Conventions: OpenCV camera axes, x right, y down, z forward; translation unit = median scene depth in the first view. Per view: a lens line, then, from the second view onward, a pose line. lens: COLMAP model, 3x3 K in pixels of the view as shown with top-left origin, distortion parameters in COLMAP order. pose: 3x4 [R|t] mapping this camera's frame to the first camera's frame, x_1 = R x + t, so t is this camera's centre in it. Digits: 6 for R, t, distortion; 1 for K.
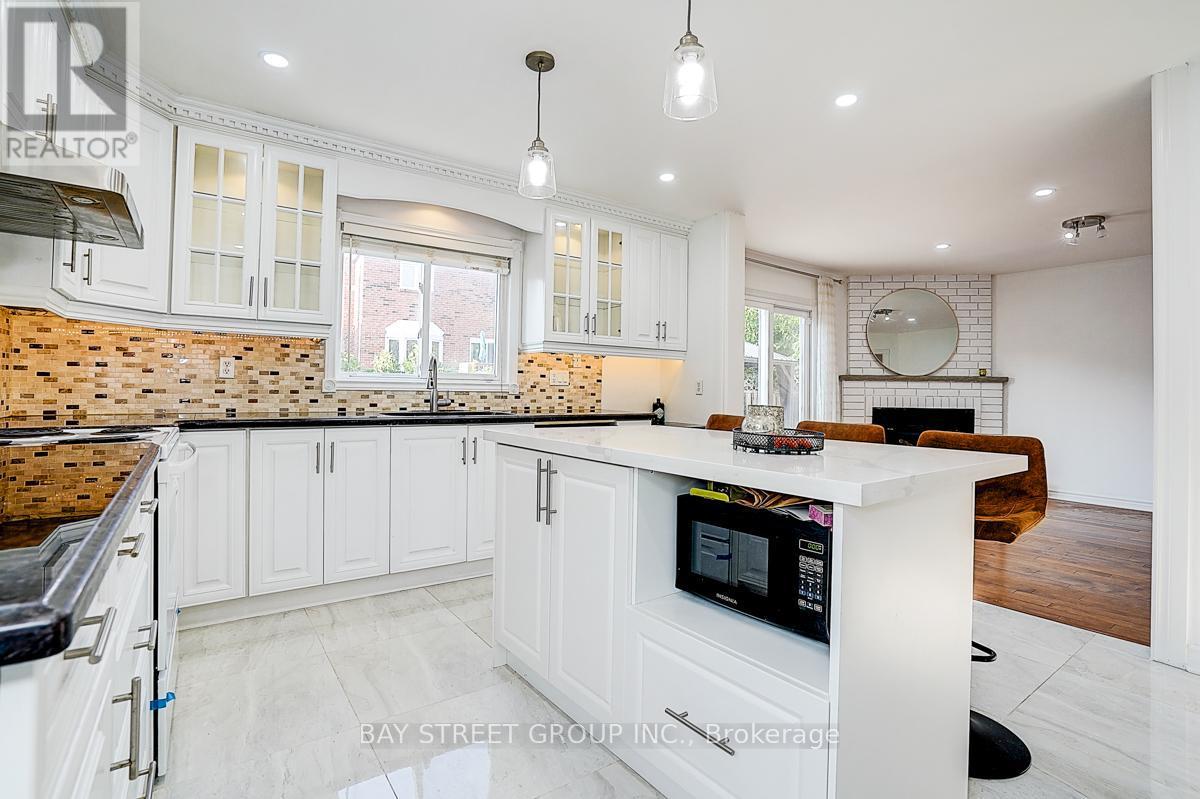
lens RADIAL K [[564.8, 0, 596.3], [0, 564.8, 384.8], [0, 0, 1]] dist [-0.055726, 0.020177]
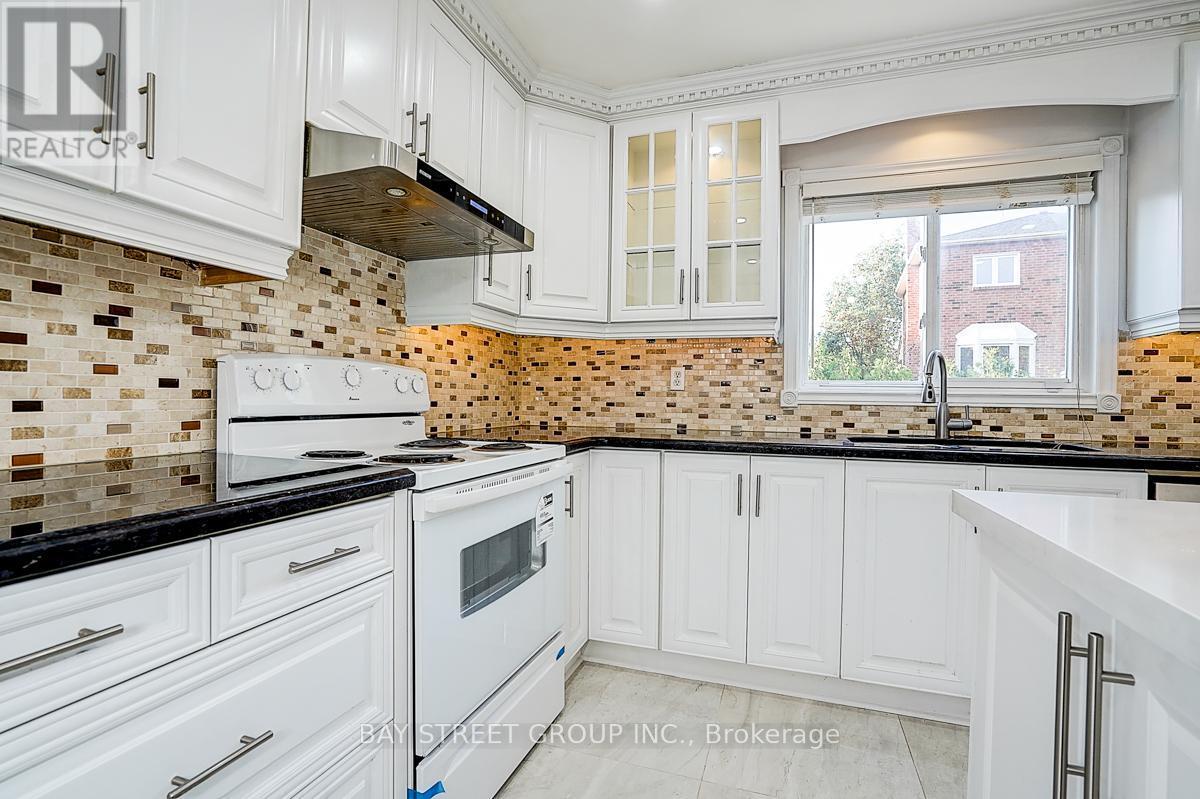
lens RADIAL K [[556.8, 0, 600.2], [0, 556.8, 398.6], [0, 0, 1]] dist [-0.056468, 0.021144]
pose [[0.575331, -0.004800, -0.817907, 0.000298], [0.002284, 0.999988, -0.004262, 0.003788], [0.817918, 0.000584, 0.575335, 0.292127]]
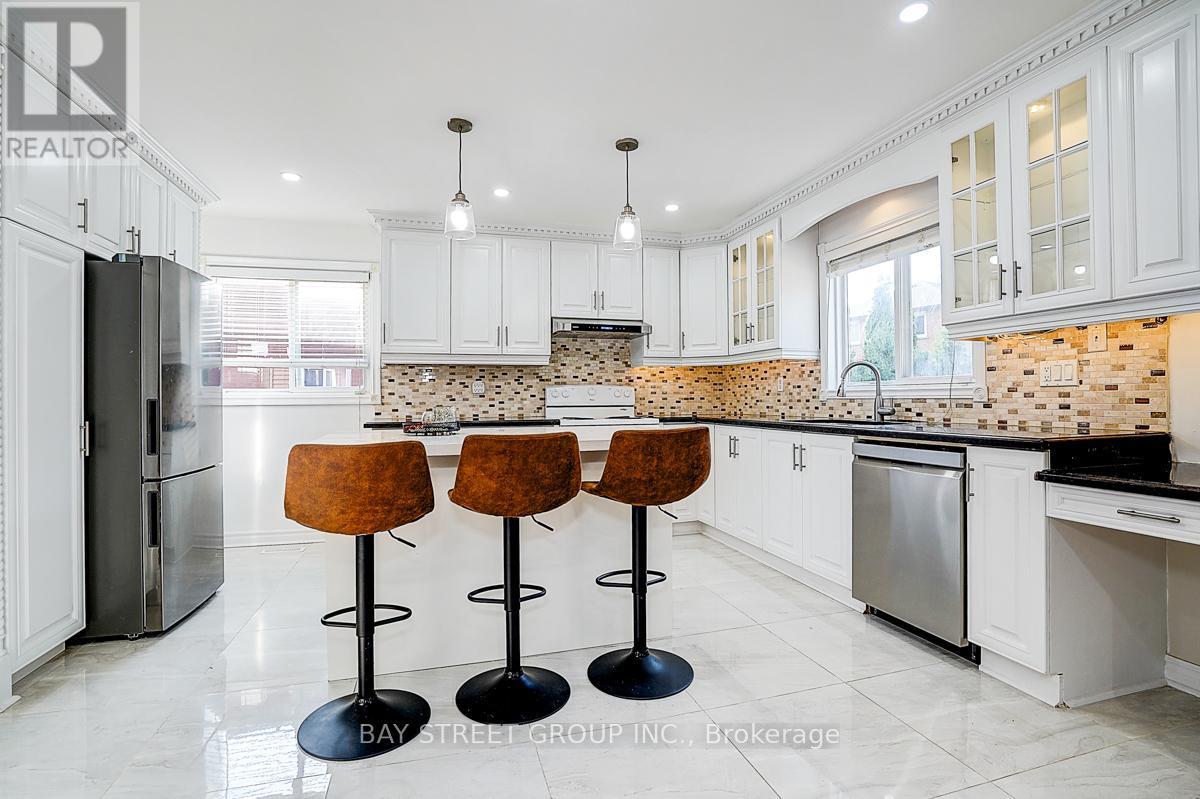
lens RADIAL K [[575.3, 0, 600.0], [0, 575.3, 399.5], [0, 0, 1]] dist [-0.051056, 0.019120]
pose [[-0.330370, -0.010979, -0.943788, 0.699292], [0.011119, 0.999818, -0.015523, 0.020576], [0.943786, -0.015623, -0.330188, 0.814818]]
